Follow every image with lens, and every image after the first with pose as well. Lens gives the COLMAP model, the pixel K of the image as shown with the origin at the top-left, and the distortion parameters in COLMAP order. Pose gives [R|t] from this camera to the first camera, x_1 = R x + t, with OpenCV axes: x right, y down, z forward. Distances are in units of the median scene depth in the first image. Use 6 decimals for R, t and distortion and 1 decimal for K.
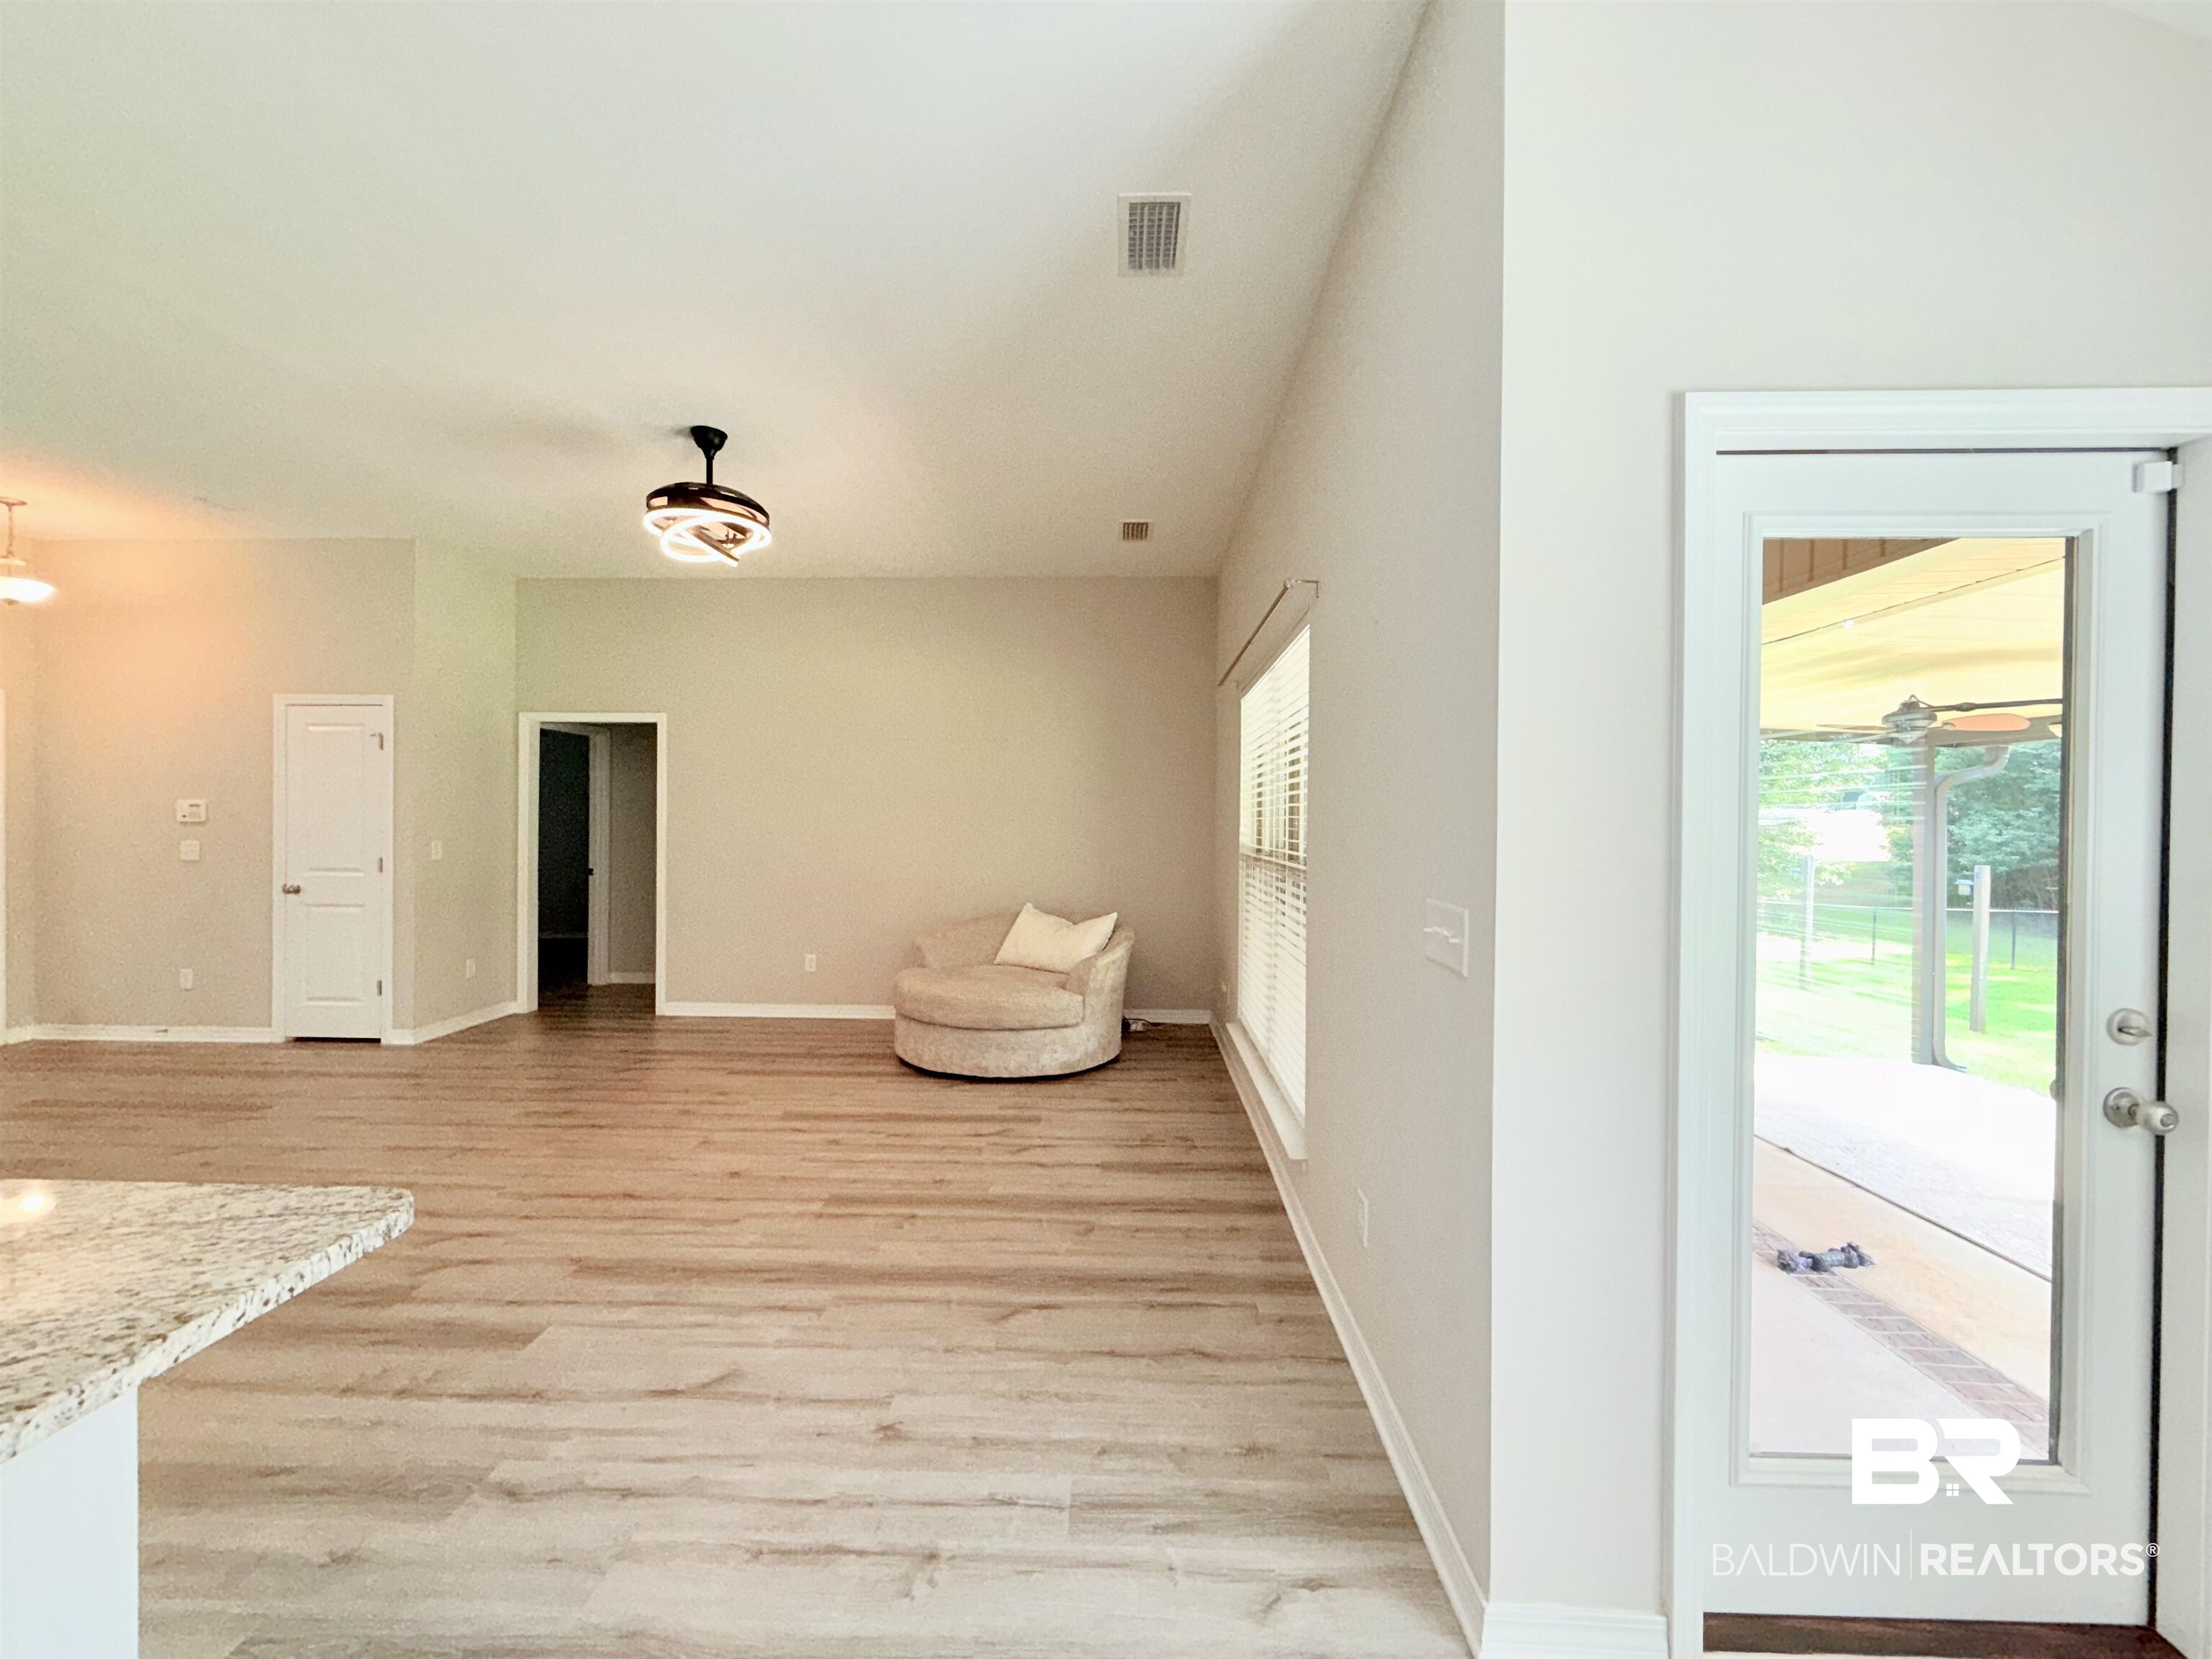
lens RADIAL K [[878.3, 0, 1100.0], [0, 878.3, 827.0], [0, 0, 1]] dist [0.000249, -0.000016]
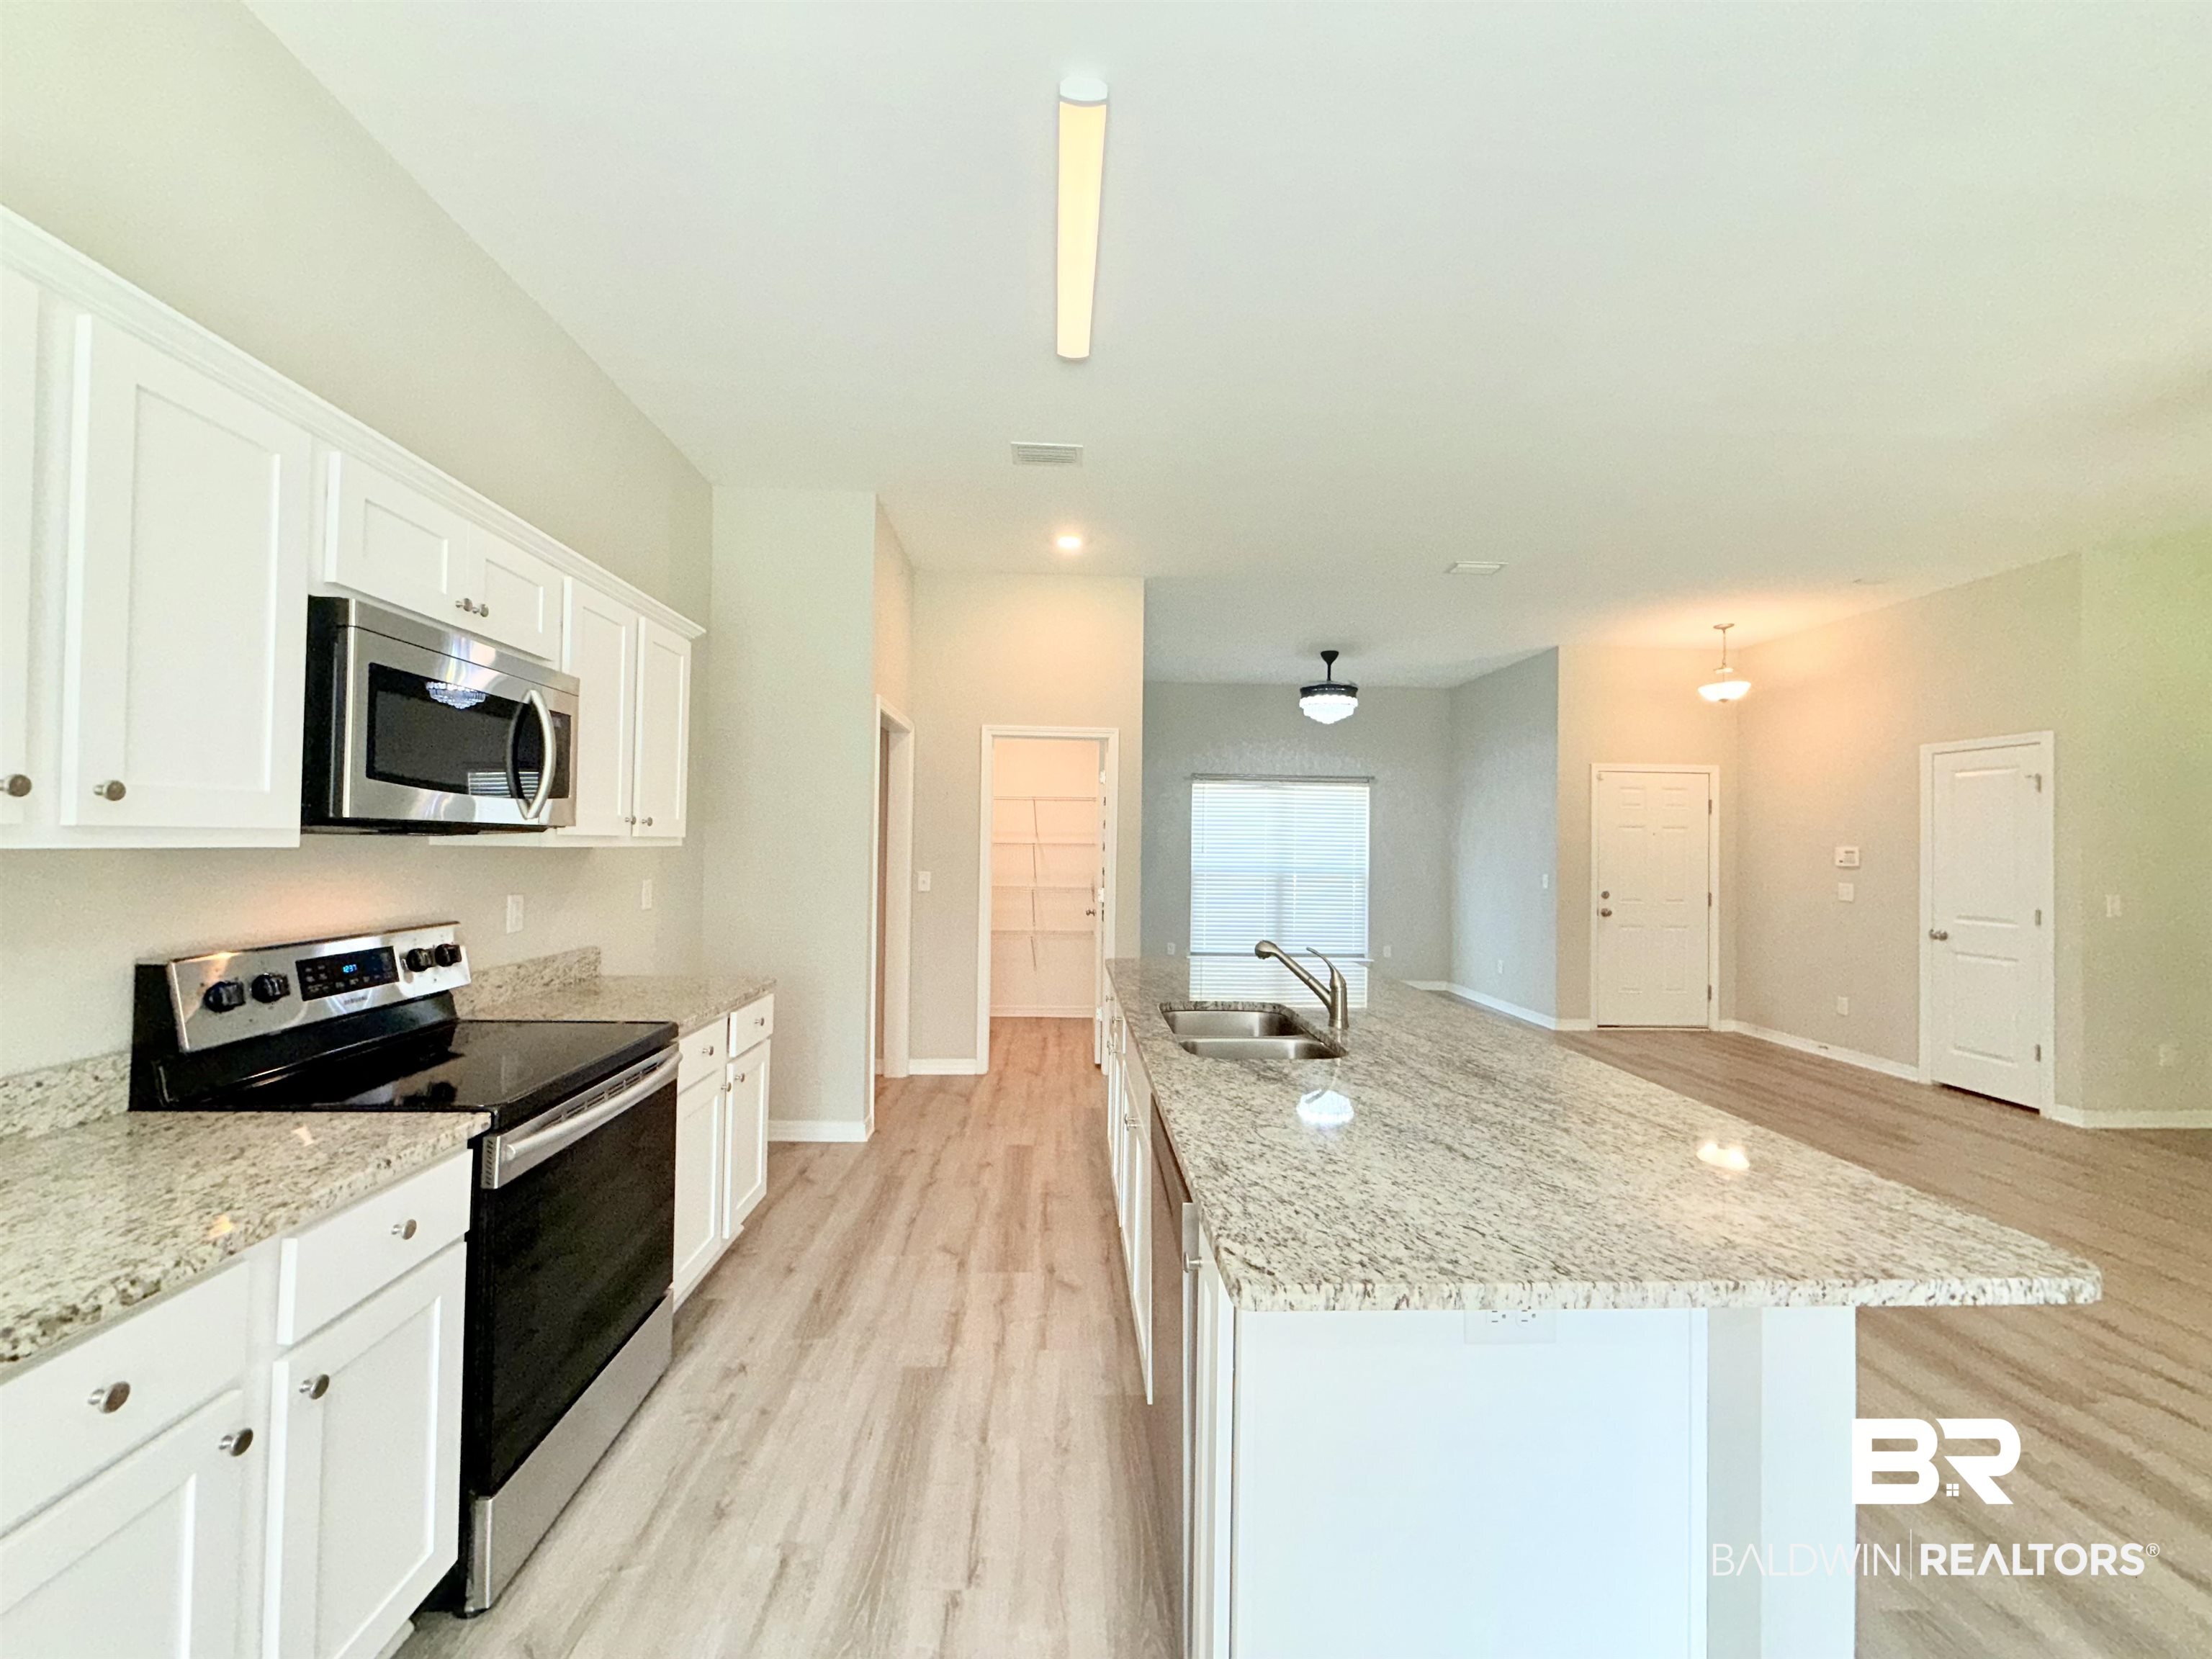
lens RADIAL K [[878.3, 0, 1095.4], [0, 878.3, 830.7], [0, 0, 1]] dist [0.000249, -0.000016]
pose [[0.067521, -0.022804, -0.997457, 0.053469], [-0.020824, 0.999489, -0.024261, -0.009309], [0.997501, 0.022409, 0.067012, -0.079801]]
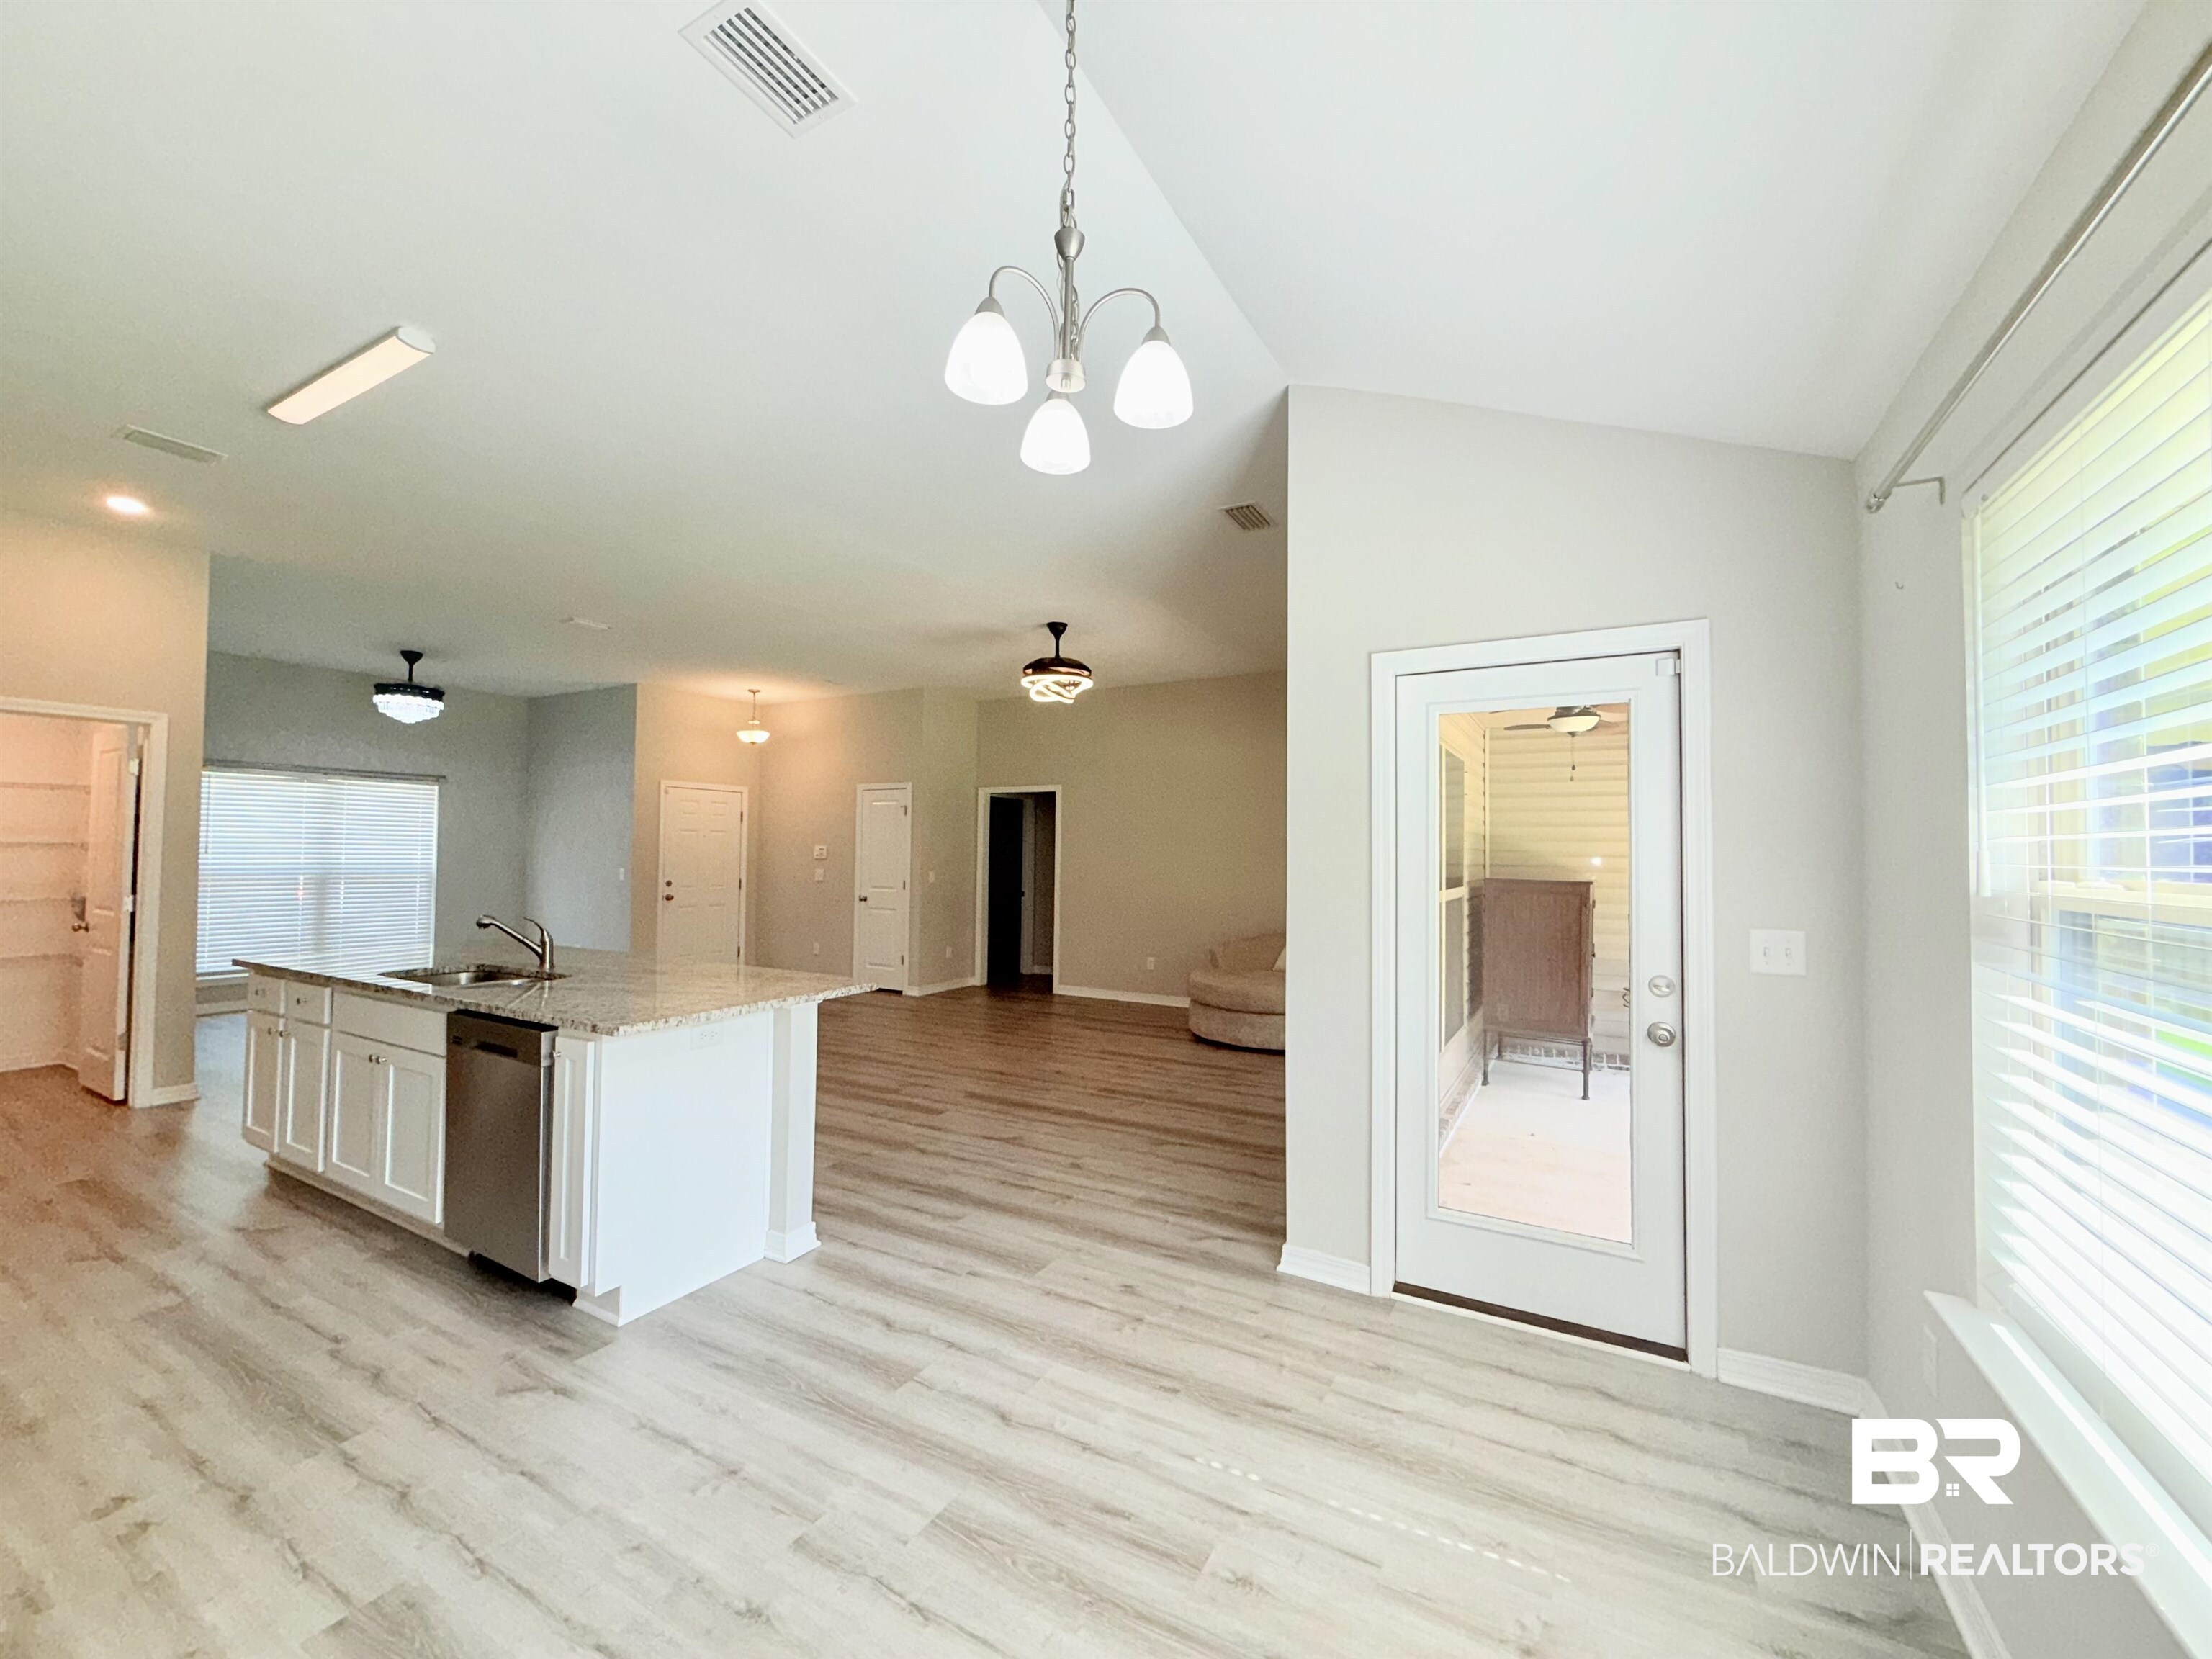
lens RADIAL K [[878.3, 0, 1107.6], [0, 878.3, 828.6], [0, 0, 1]] dist [0.000249, -0.000016]
pose [[0.886520, -0.012503, -0.462522, 0.587477], [-0.006316, 0.999215, -0.039117, -0.002961], [0.462648, 0.037600, 0.885744, -0.595605]]
